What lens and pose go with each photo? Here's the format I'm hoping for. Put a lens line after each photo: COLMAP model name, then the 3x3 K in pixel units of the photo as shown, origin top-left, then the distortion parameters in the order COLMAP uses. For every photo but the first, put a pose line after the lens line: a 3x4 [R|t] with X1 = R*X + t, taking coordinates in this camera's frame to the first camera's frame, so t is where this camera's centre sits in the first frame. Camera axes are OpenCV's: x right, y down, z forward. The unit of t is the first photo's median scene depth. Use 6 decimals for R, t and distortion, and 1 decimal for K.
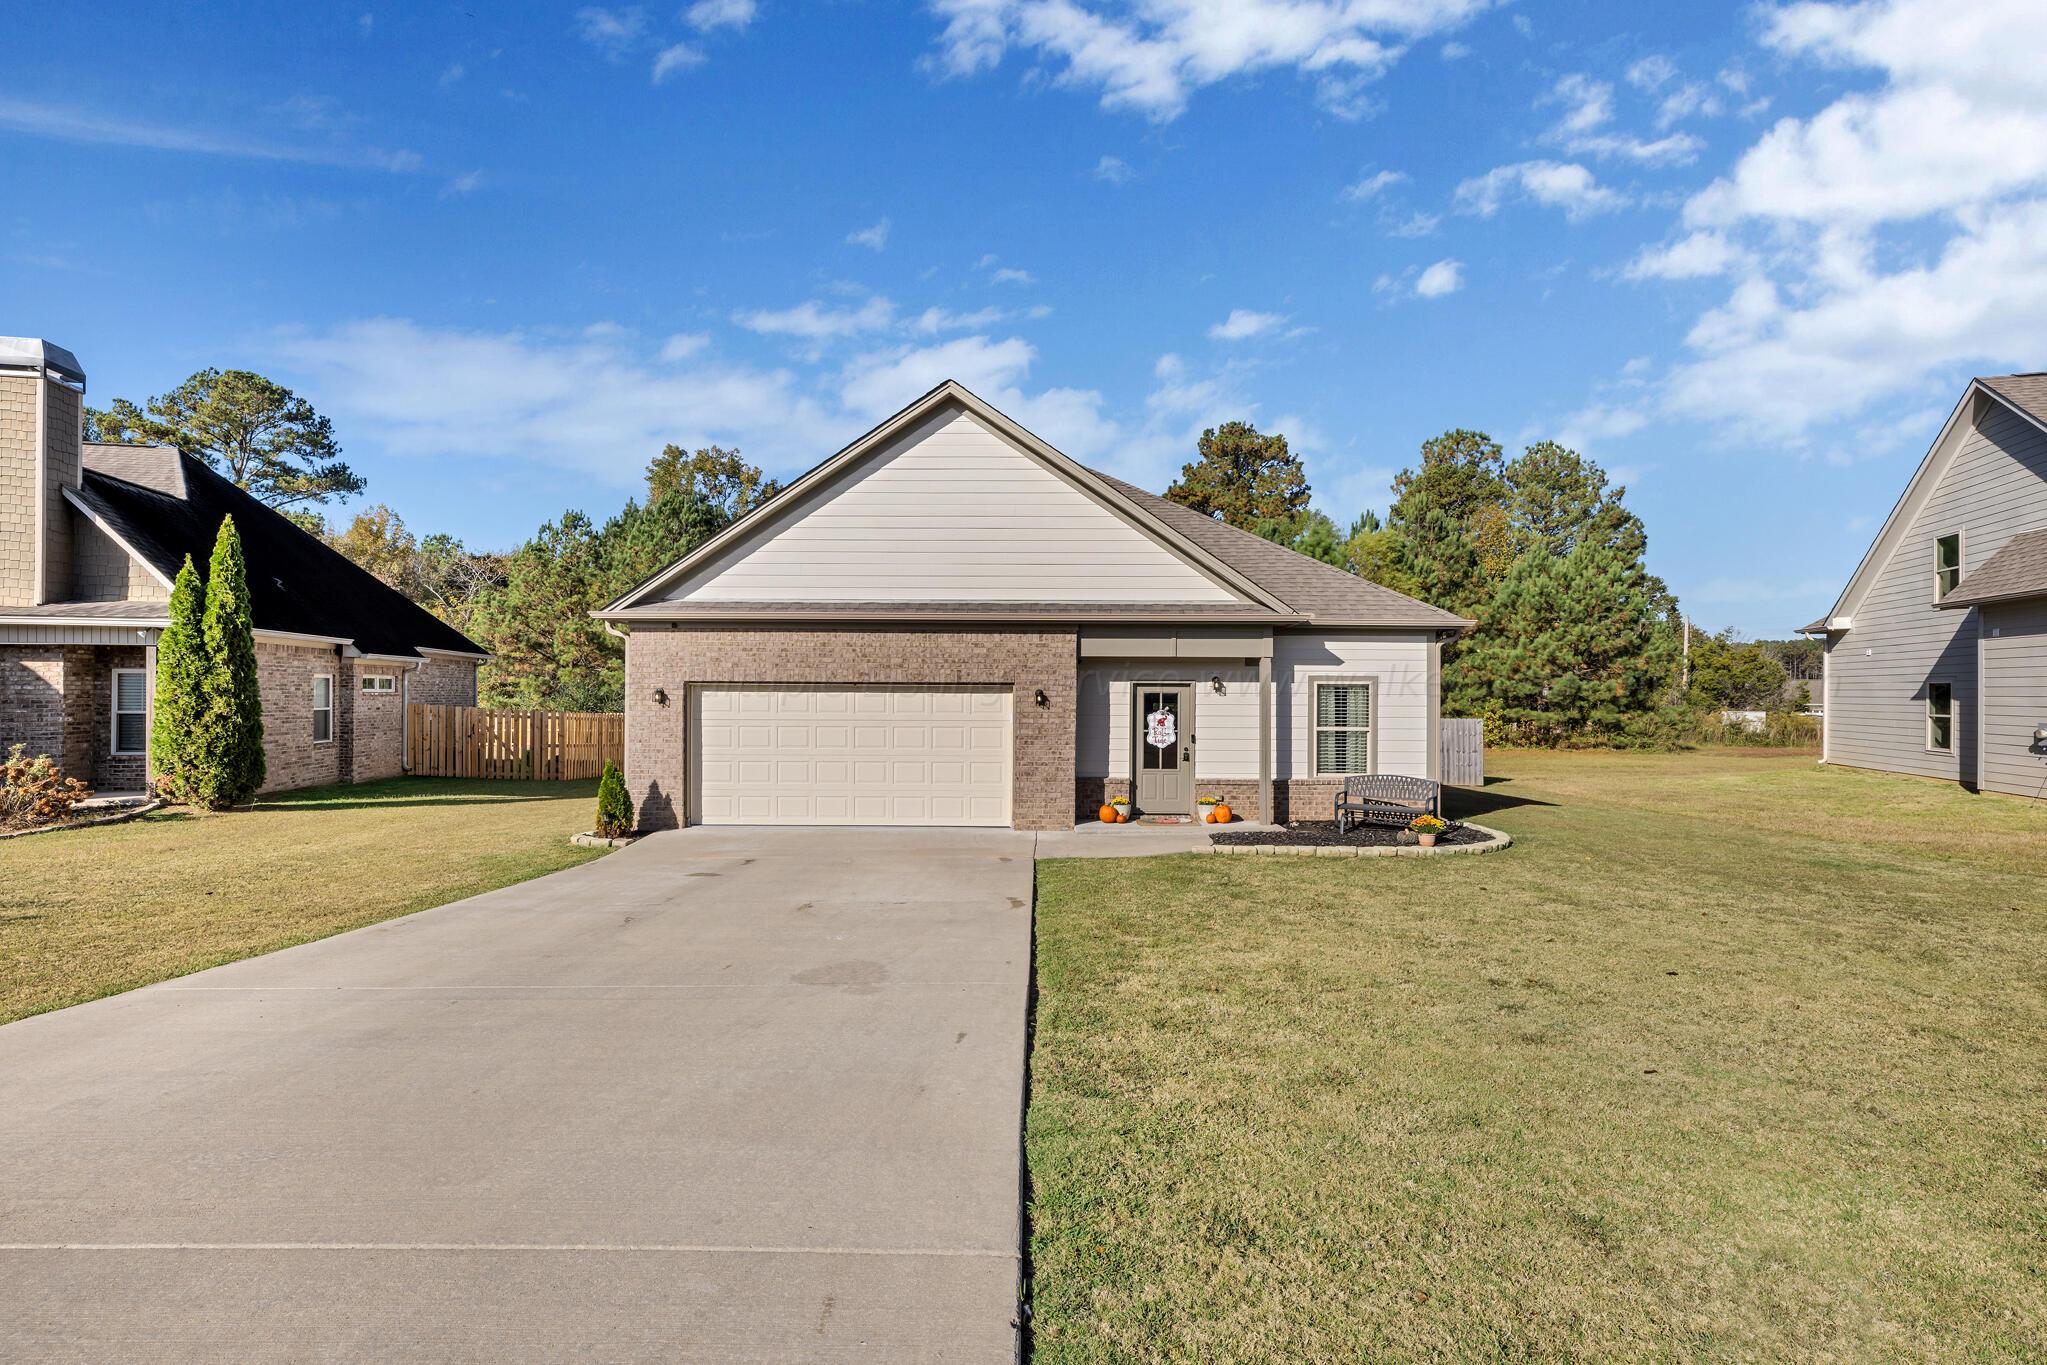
lens RADIAL K [[942.6, 0, 1023.2], [0, 942.6, 691.3], [0, 0, 1]] dist [-0.000386, 0.000263]
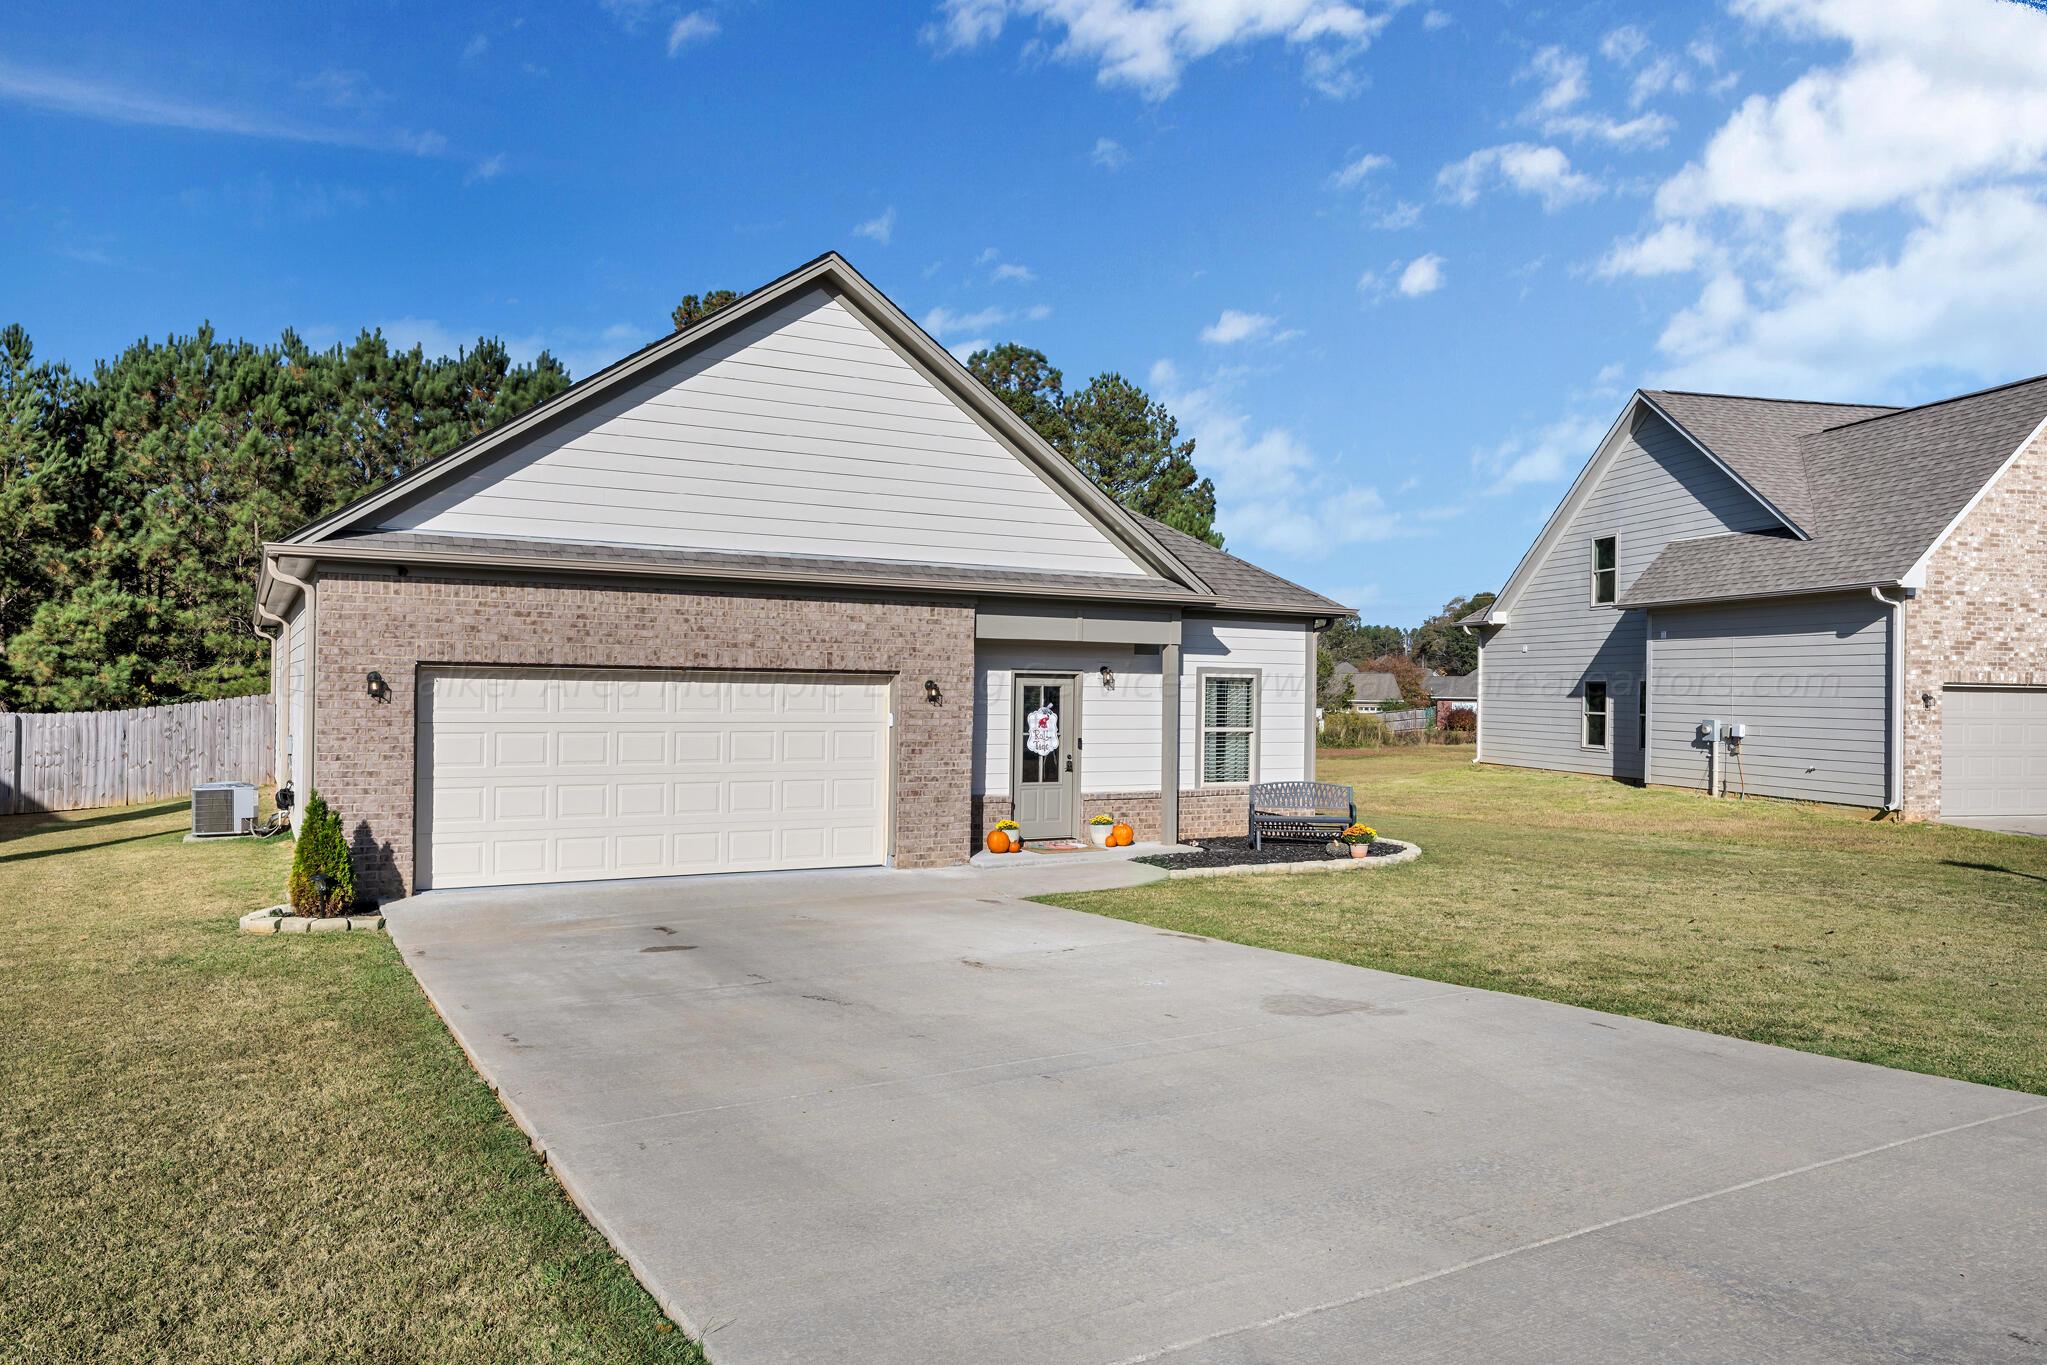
lens RADIAL K [[1395.7, 0, 1023.5], [0, 1395.7, 682.5], [0, 0, 1]] dist [-0.000414, 0.000523]
pose [[0.867062, 0.009414, 0.498112, -0.449570], [-0.011231, 0.999937, 0.000651, -0.001642], [-0.498074, -0.006159, 0.867113, -0.004207]]
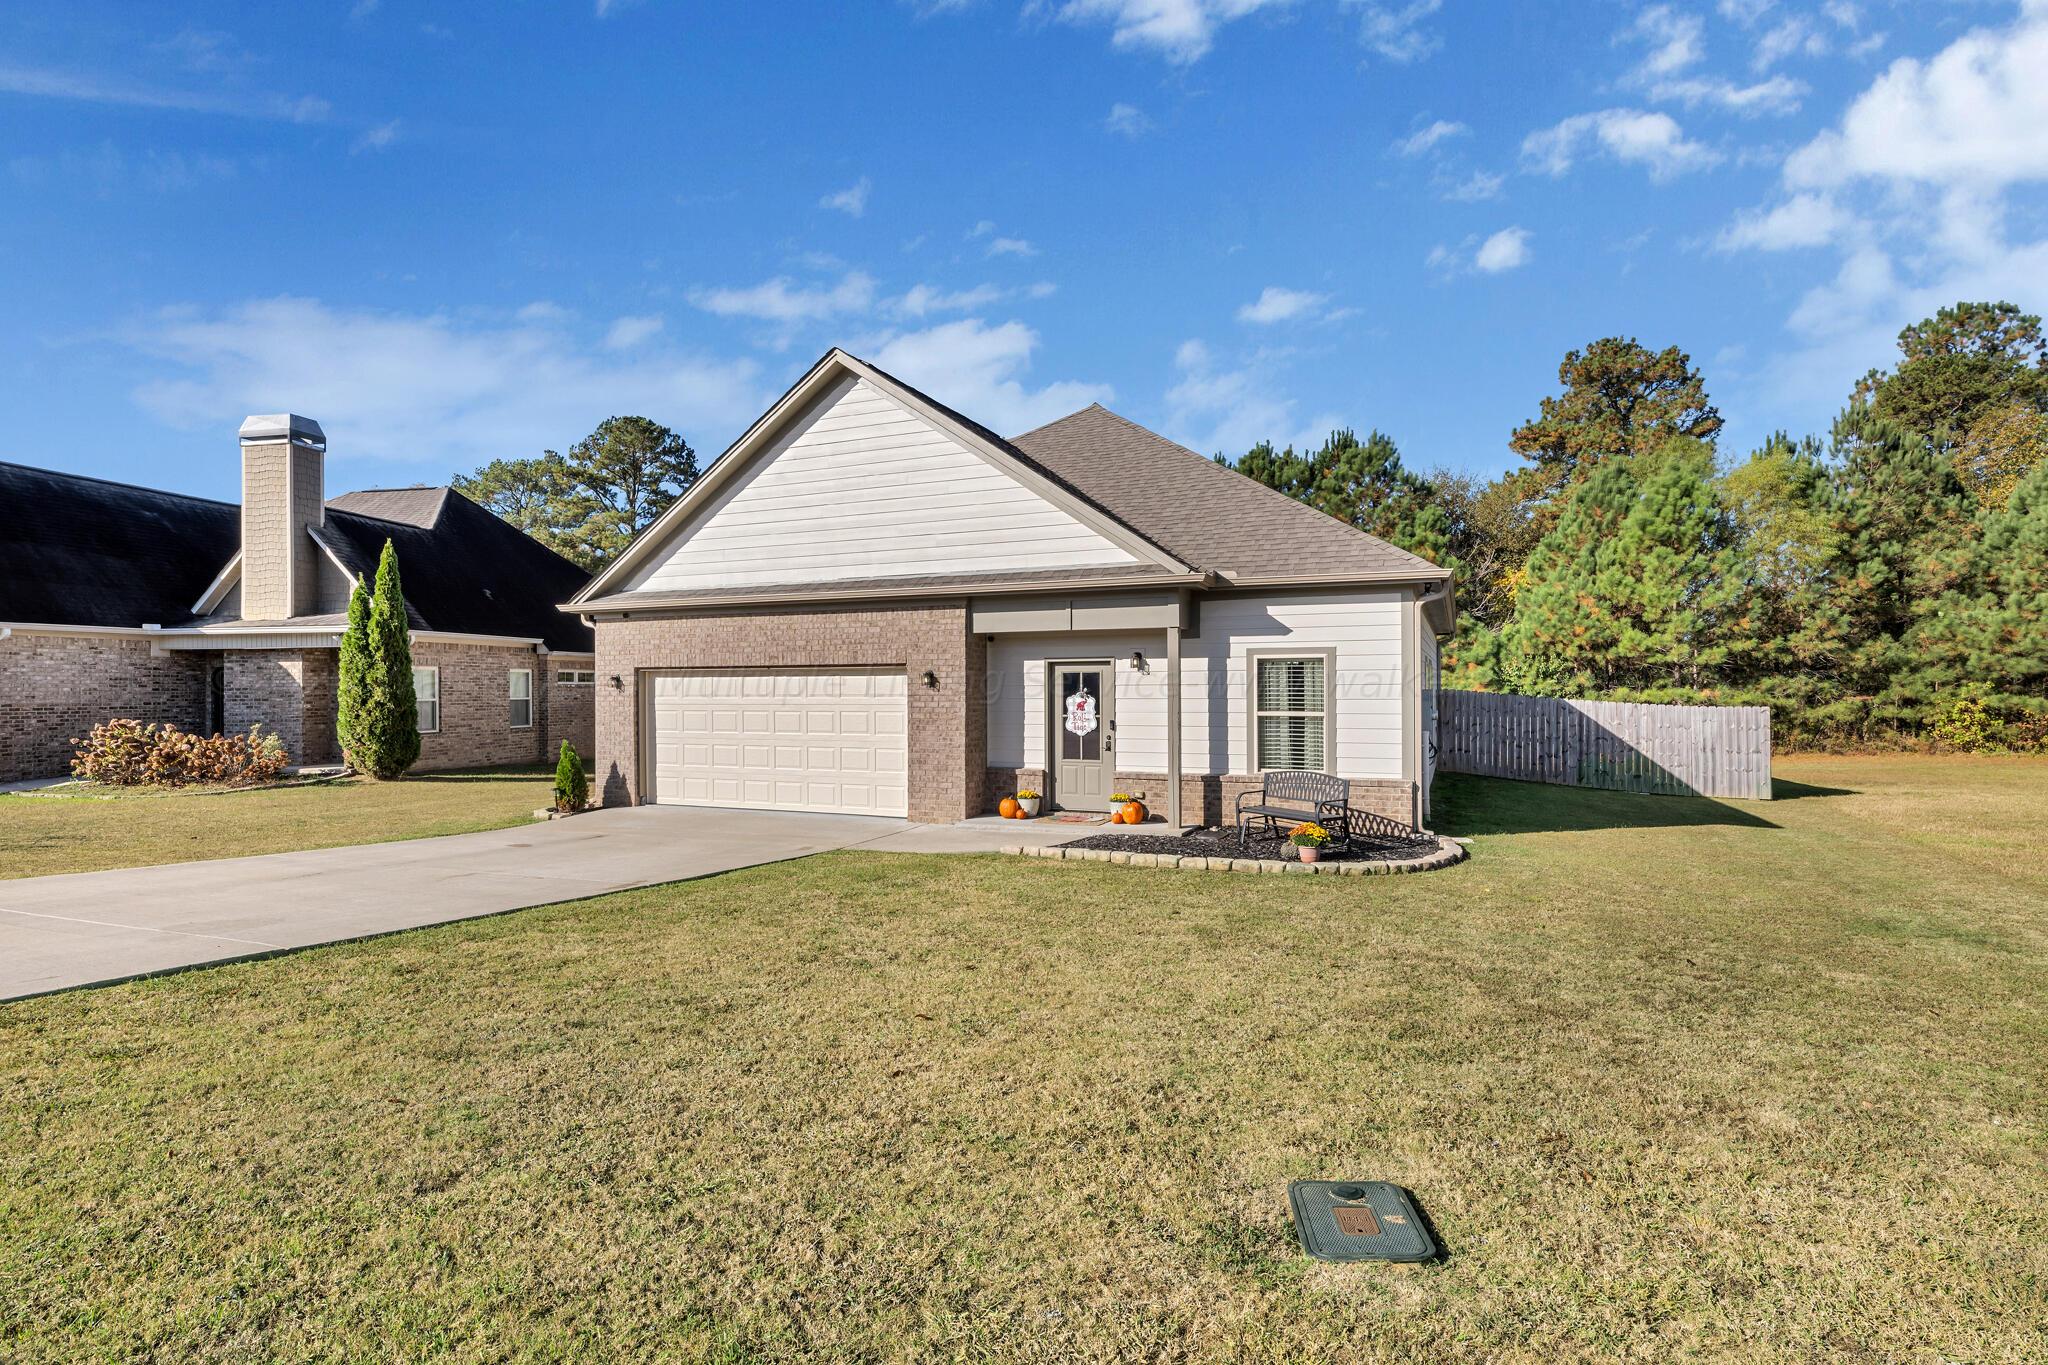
lens RADIAL K [[1004.7, 0, 1024.5], [0, 1004.7, 692.1], [0, 0, 1]] dist [0.000613, 0.000351]
pose [[0.921357, -0.007211, -0.388651, 0.459422], [0.009994, 0.999937, 0.005138, 0.014670], [0.388589, -0.008618, 0.921371, 0.123964]]
